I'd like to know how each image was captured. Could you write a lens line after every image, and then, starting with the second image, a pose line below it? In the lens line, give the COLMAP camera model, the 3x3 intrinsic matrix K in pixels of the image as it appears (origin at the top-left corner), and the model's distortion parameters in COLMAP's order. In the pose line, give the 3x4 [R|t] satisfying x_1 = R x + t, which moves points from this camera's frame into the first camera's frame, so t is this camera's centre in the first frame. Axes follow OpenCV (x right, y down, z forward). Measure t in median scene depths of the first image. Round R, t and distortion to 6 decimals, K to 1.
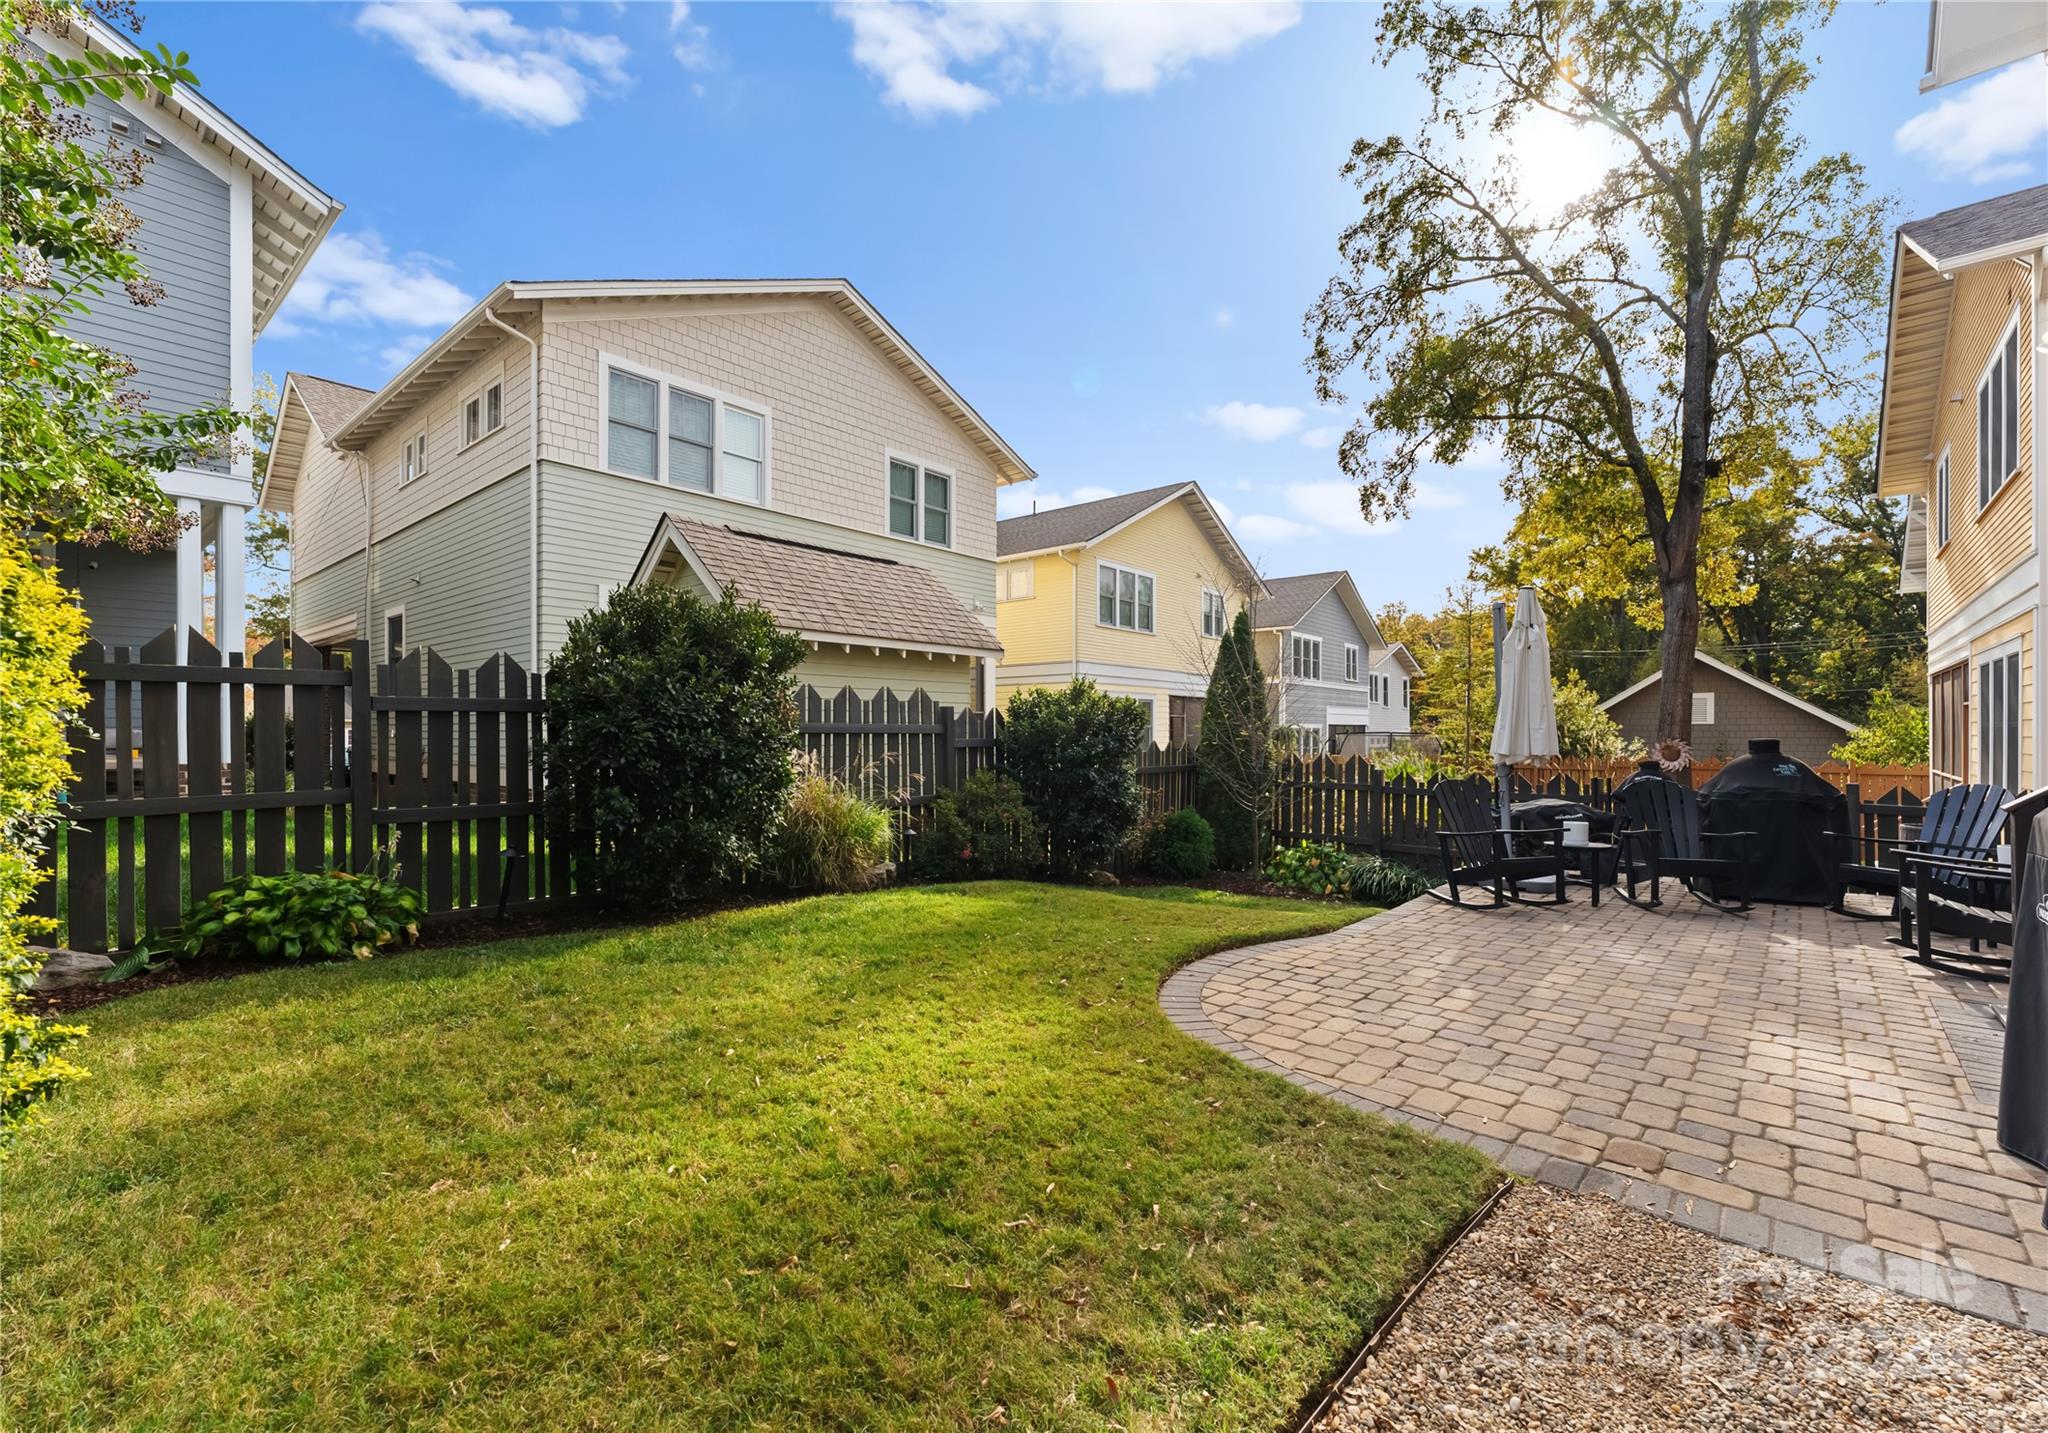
lens RADIAL K [[881.9, 0, 1030.5], [0, 881.9, 737.4], [0, 0, 1]] dist [0.002005, 0.000117]
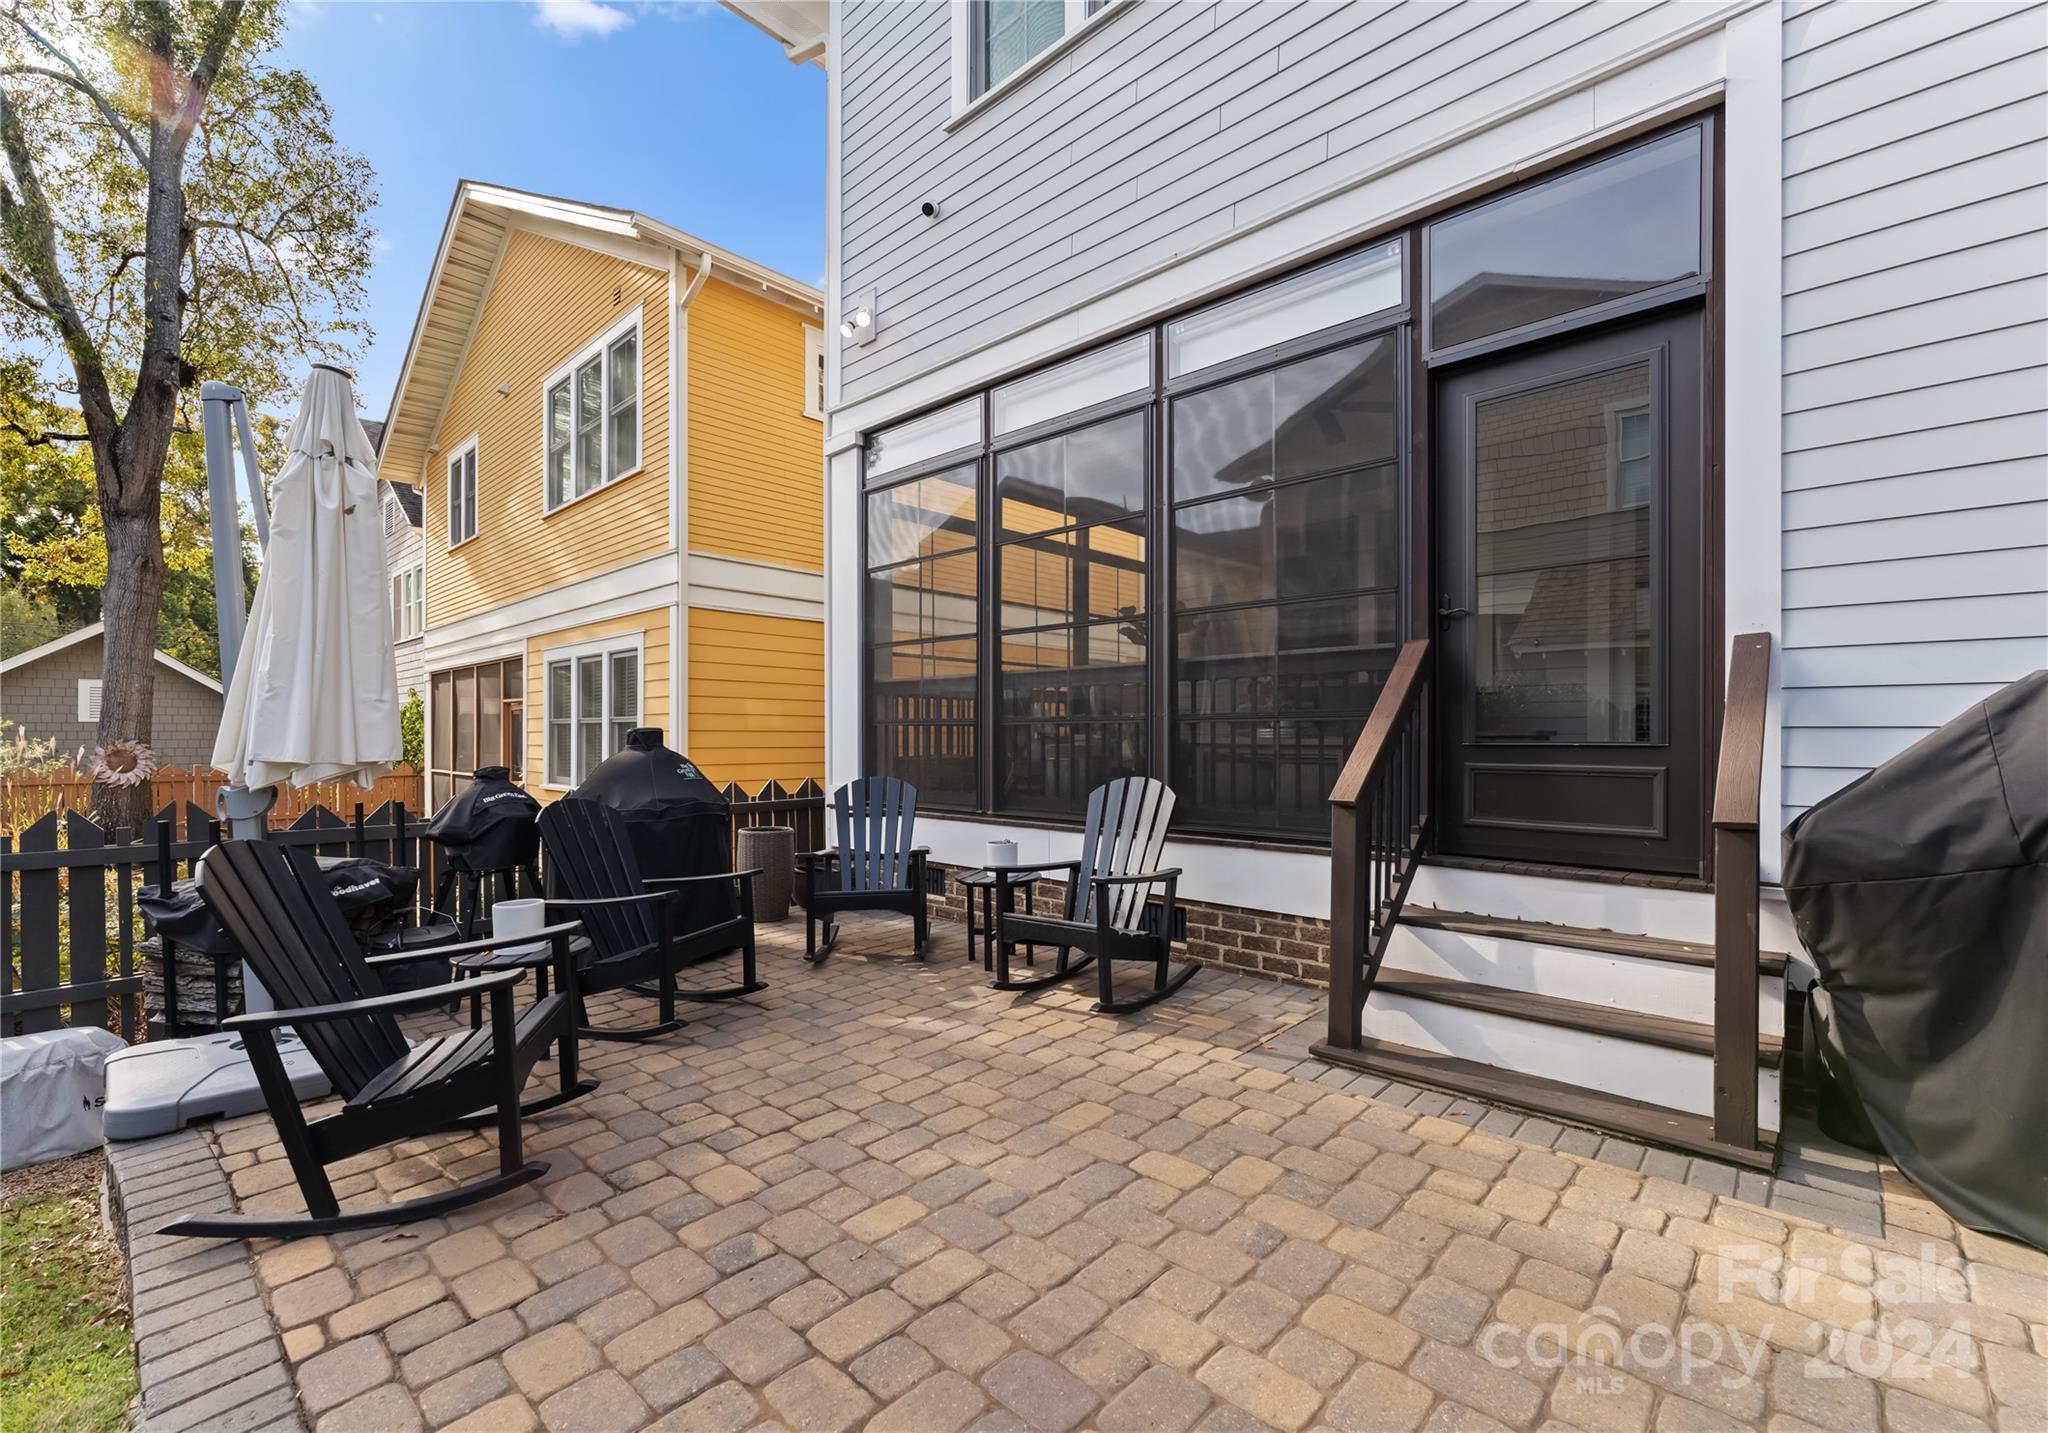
lens RADIAL K [[881.9, 0, 1030.5], [0, 881.9, 737.4], [0, 0, 1]] dist [0.002005, 0.000117]
pose [[0.038812, -0.001064, 0.999246, 0.089557], [0.005198, 0.999986, 0.000863, 0.004126], [-0.999233, 0.005161, 0.038817, 0.400158]]
